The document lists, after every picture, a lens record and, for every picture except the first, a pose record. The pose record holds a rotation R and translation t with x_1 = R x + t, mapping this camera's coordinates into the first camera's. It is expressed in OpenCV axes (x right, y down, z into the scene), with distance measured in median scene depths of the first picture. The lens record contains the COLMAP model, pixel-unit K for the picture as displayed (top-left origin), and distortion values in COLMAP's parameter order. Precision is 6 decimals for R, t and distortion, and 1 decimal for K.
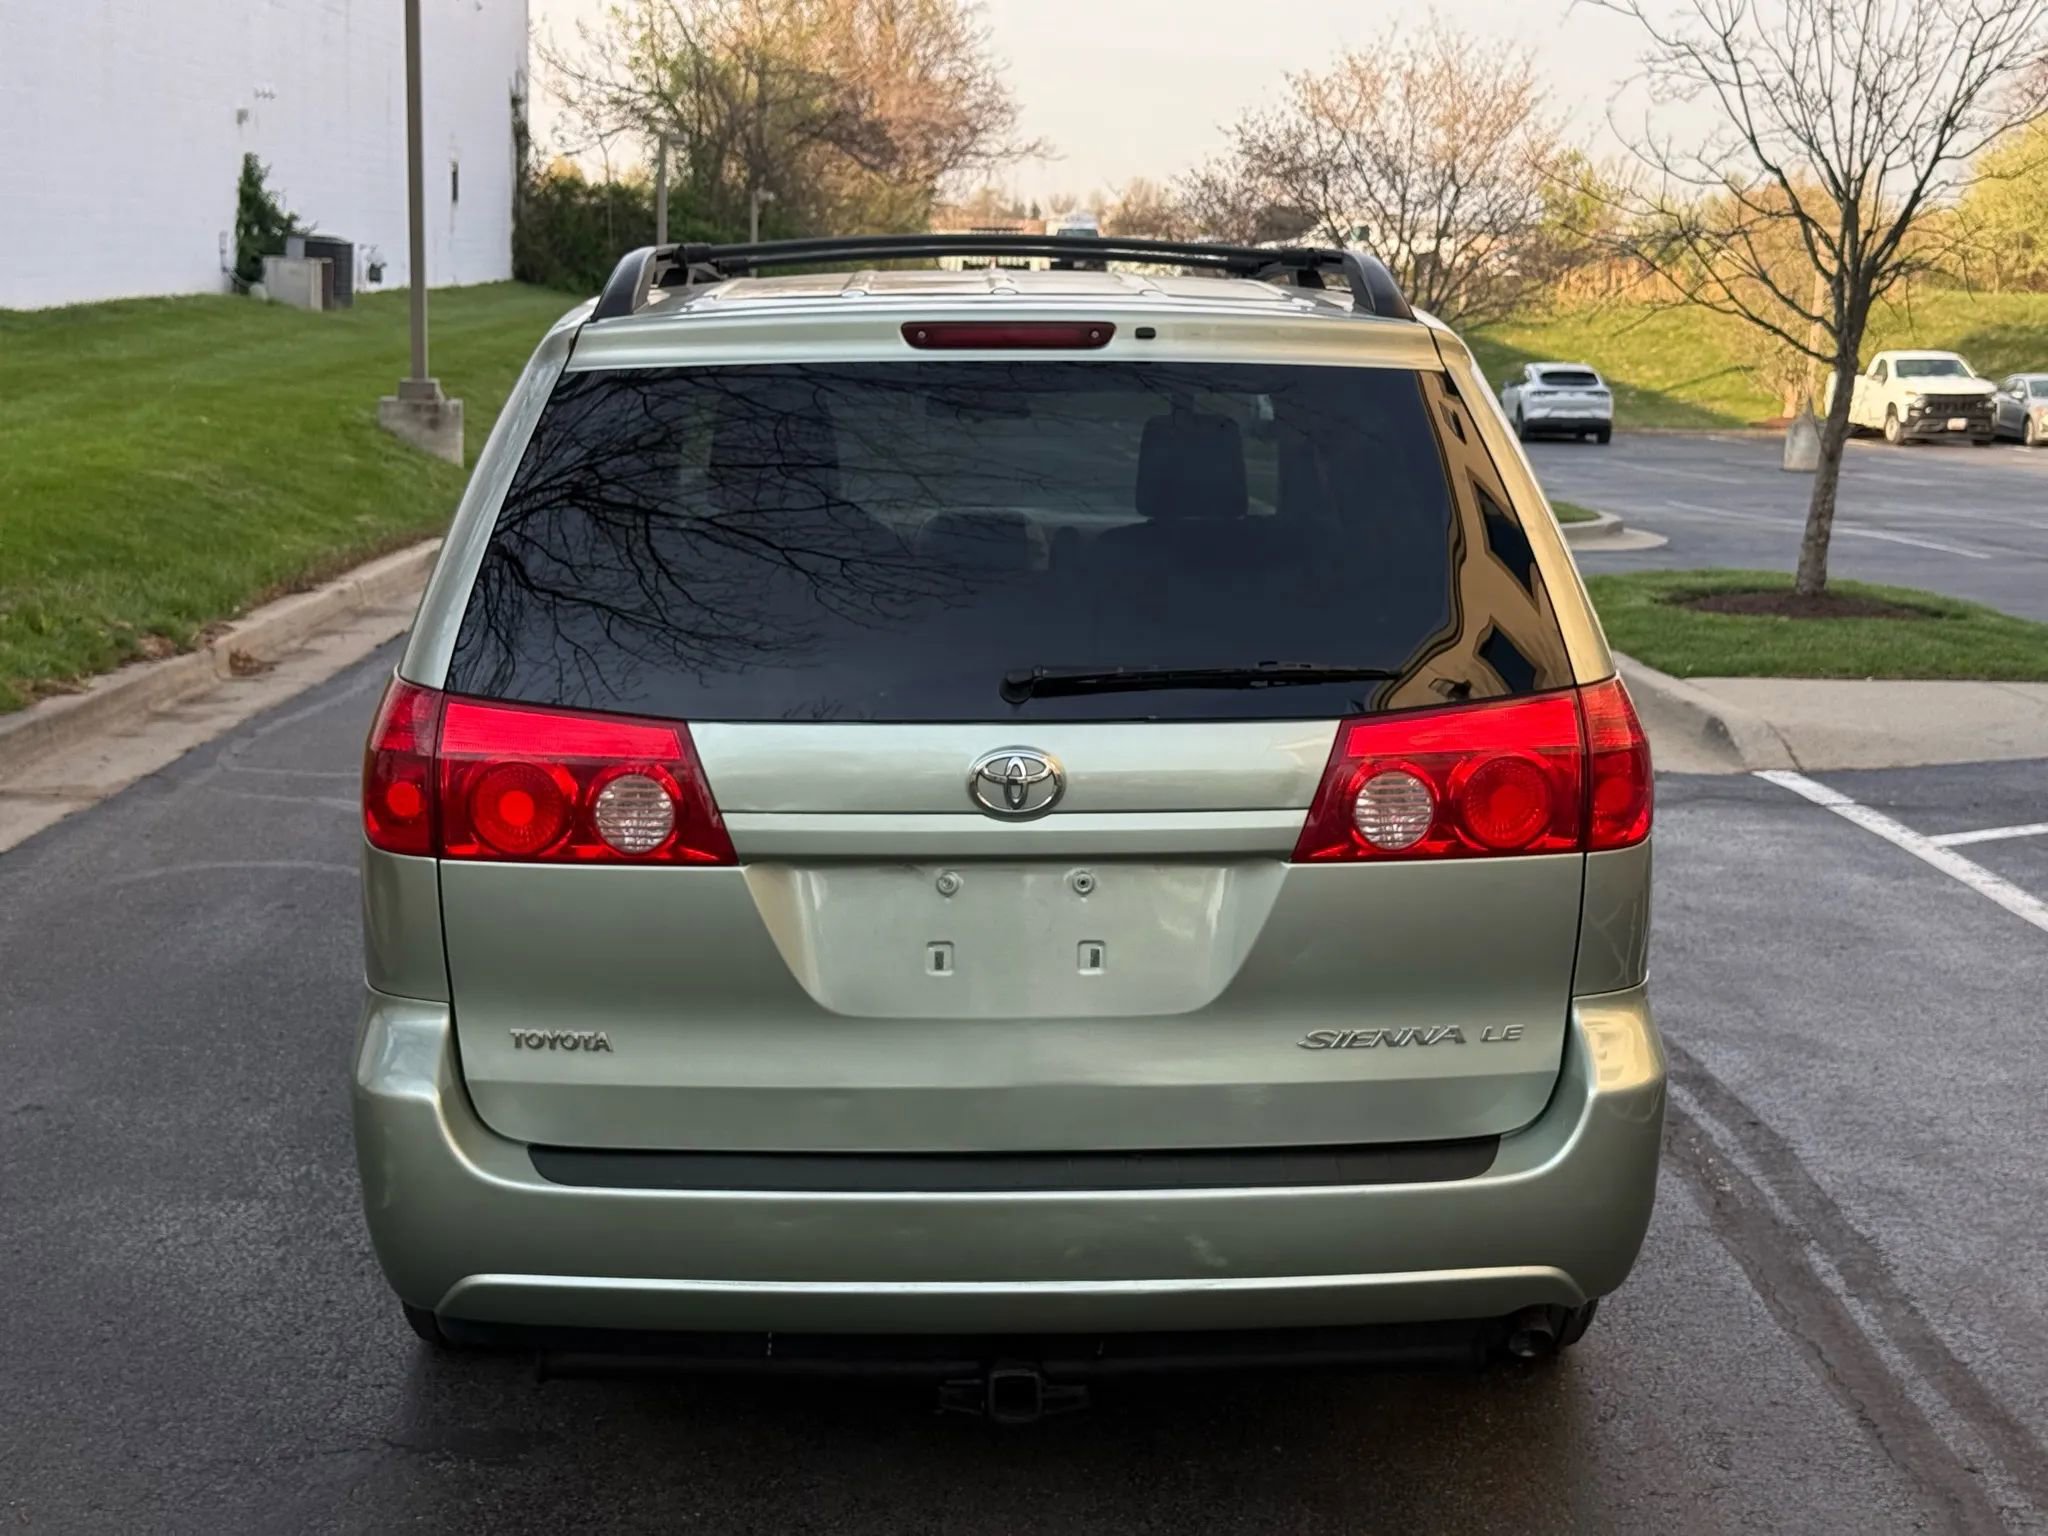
lens RADIAL K [[2870.1, 0, 1010.7], [0, 2870.1, 664.9], [0, 0, 1]] dist [0.124502, 0.000000]
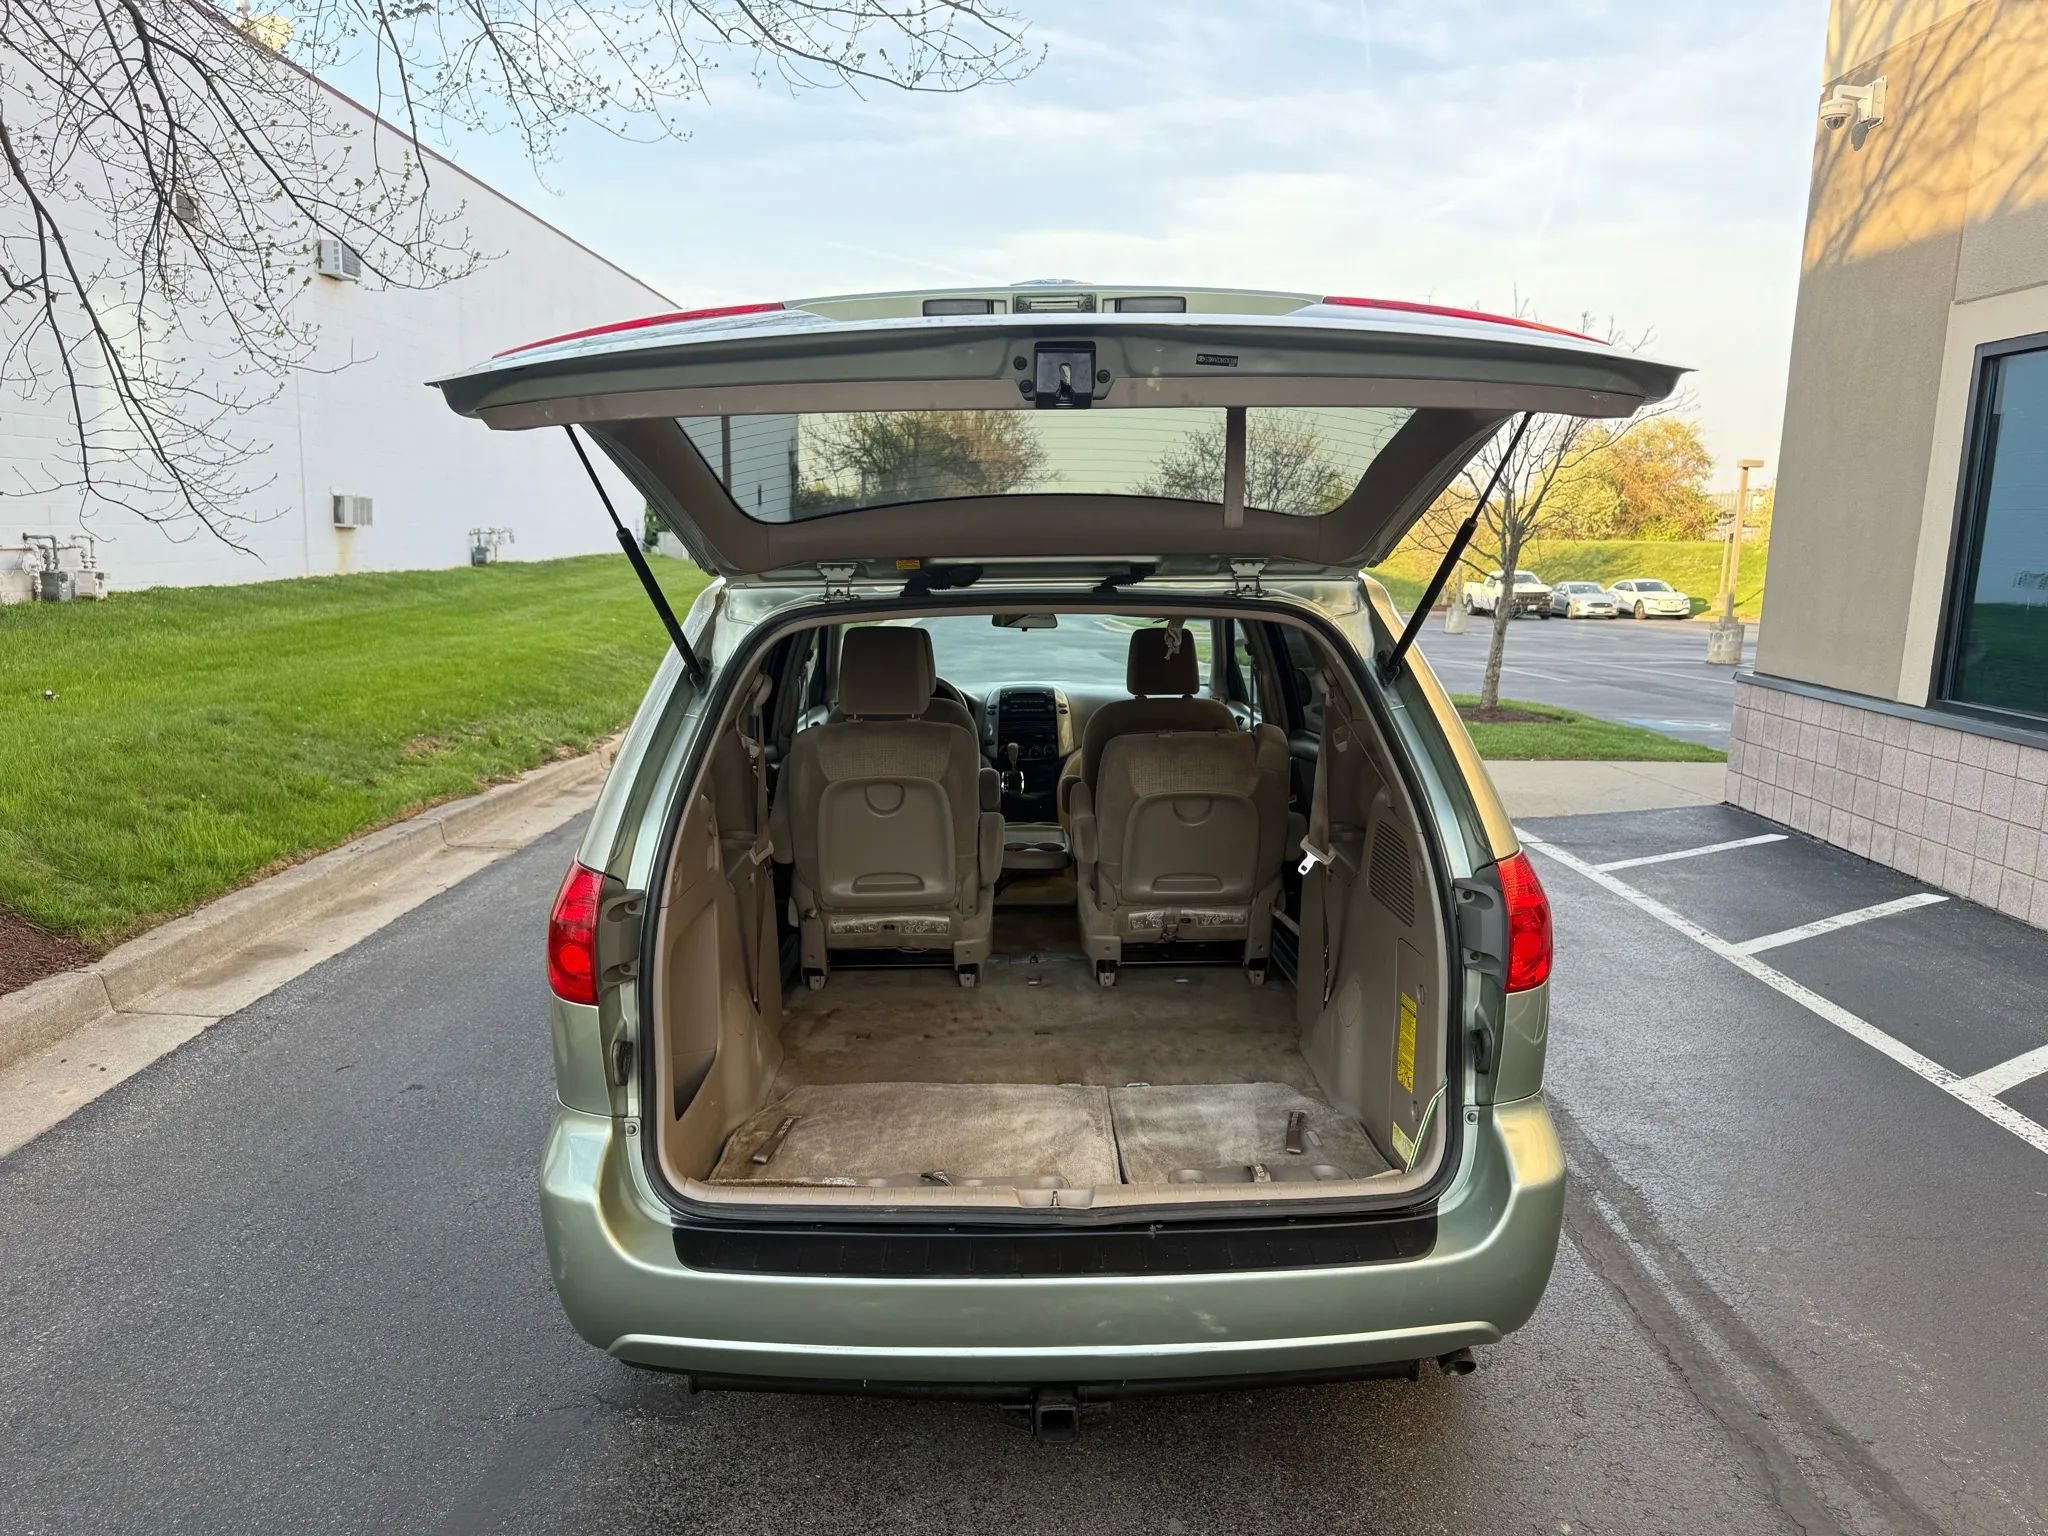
lens RADIAL K [[2870.1, 0, 1031.8], [0, 2870.1, 764.2], [0, 0, 1]] dist [0.124502, 0.000000]
pose [[0.999921, -0.011622, -0.004755, -0.000281], [0.011303, 0.998001, -0.062184, 0.106890], [0.005468, 0.062125, 0.998053, -0.711925]]
